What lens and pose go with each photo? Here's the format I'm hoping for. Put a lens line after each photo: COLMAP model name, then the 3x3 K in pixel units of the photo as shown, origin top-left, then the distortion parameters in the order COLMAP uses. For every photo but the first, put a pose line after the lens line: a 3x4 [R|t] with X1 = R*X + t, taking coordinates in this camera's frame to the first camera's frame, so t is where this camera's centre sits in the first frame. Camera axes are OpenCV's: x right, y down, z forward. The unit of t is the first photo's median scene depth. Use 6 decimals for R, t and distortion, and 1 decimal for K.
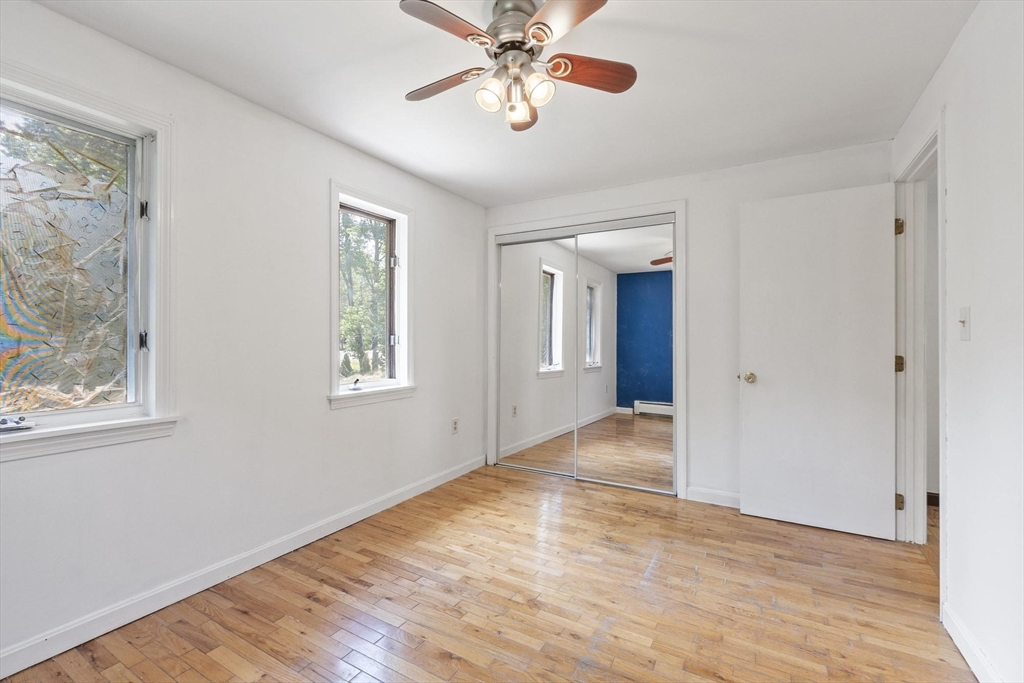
lens RADIAL K [[451.2, 0, 502.5], [0, 451.2, 335.5], [0, 0, 1]] dist [0.000924, -0.001130]
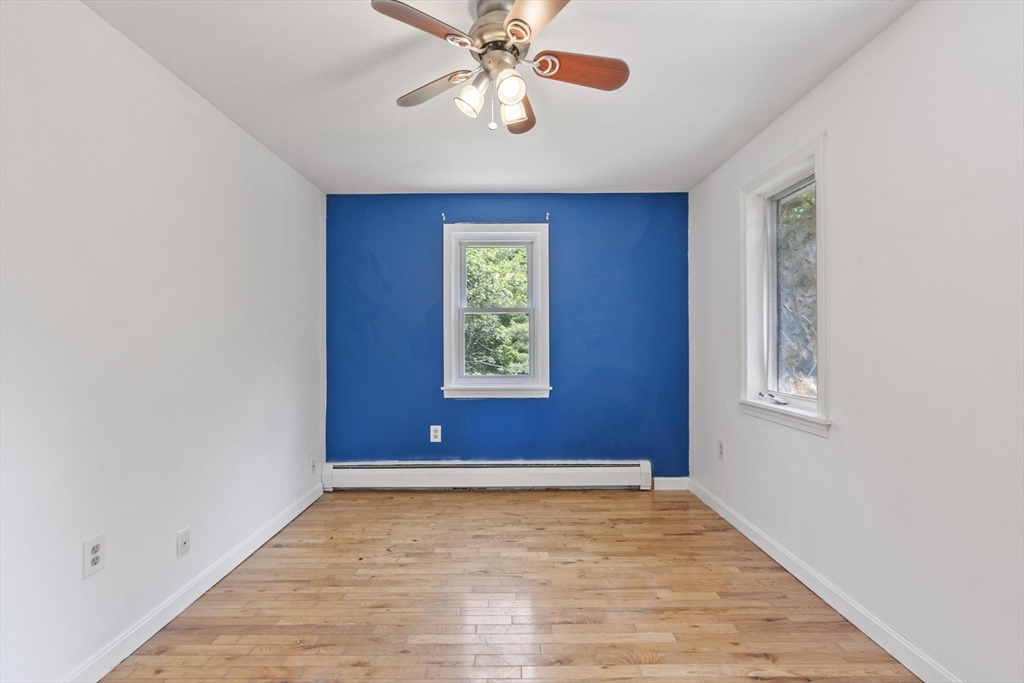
lens RADIAL K [[451.2, 0, 498.4], [0, 451.2, 341.3], [0, 0, 1]] dist [0.000924, -0.001130]
pose [[-0.869585, 0.005656, -0.493751, 0.376112], [0.011606, 0.999892, -0.008986, 0.000242], [0.493647, -0.013545, -0.869557, 1.357375]]
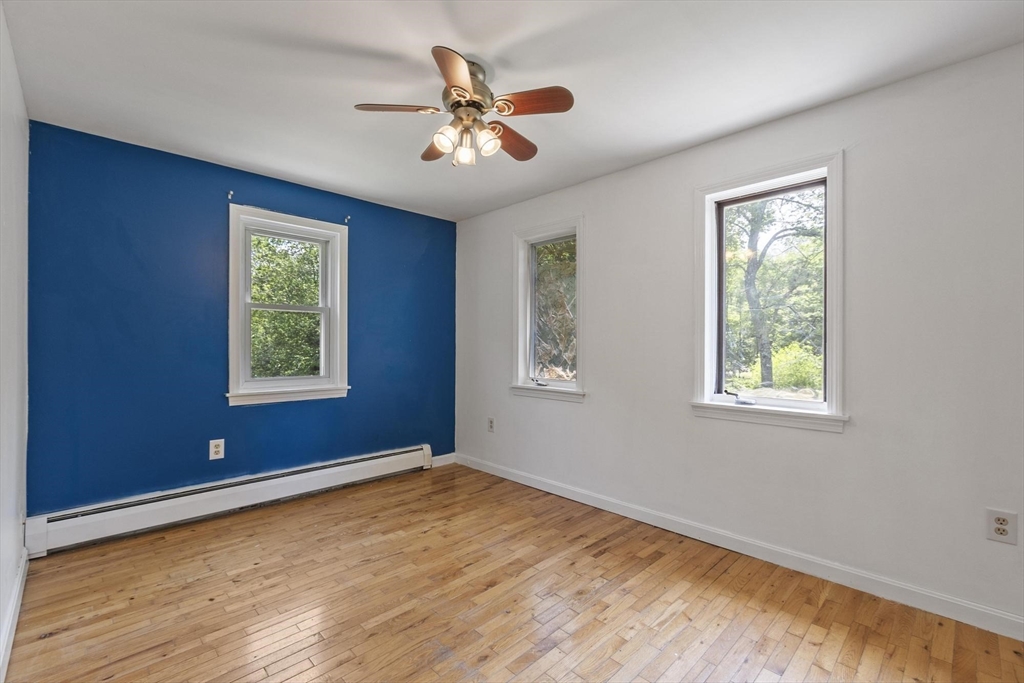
lens RADIAL K [[451.2, 0, 507.3], [0, 451.2, 347.5], [0, 0, 1]] dist [0.000924, -0.001130]
pose [[-0.268780, 0.007345, -0.963174, 0.853549], [0.005463, 0.999966, 0.006101, 0.002055], [0.963186, -0.003622, -0.268811, 1.051101]]
